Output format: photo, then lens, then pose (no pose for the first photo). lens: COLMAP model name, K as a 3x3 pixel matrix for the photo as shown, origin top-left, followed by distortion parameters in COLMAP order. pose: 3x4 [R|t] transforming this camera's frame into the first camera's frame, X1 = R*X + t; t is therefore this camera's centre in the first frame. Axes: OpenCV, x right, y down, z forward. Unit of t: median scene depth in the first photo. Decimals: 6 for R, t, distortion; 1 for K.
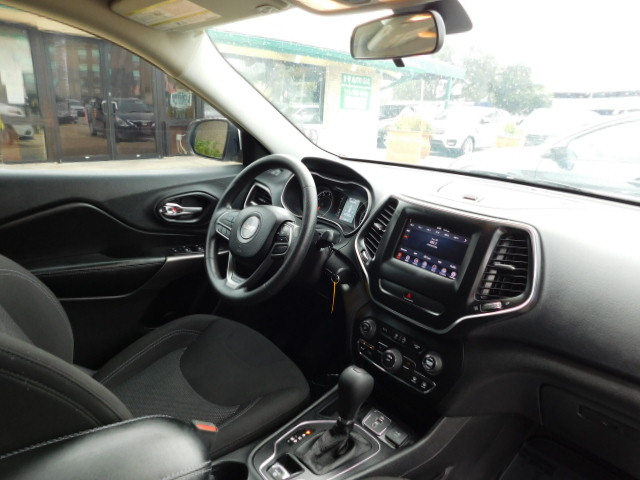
lens RADIAL K [[419.5, 0, 321.1], [0, 419.5, 241.7], [0, 0, 1]] dist [-0.069637, 0.051363]
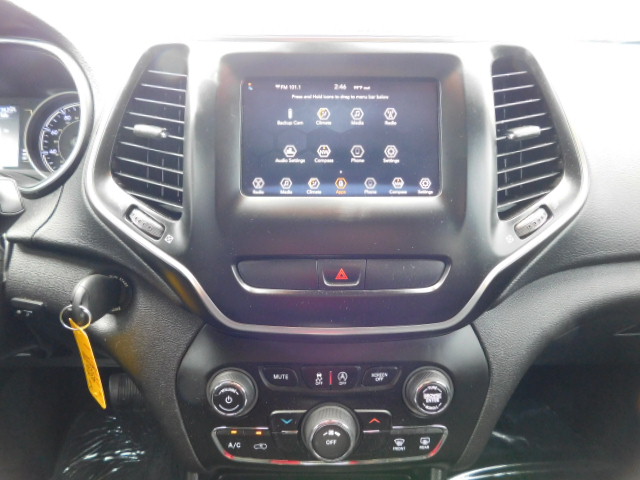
lens RADIAL K [[419.5, 0, 321.1], [0, 419.5, 241.7], [0, 0, 1]] dist [-0.069637, 0.051363]
pose [[0.645637, -0.358088, 0.674482, -0.041371], [0.260574, 0.933537, 0.246192, 0.002285], [-0.717812, 0.016802, 0.696034, 0.662683]]
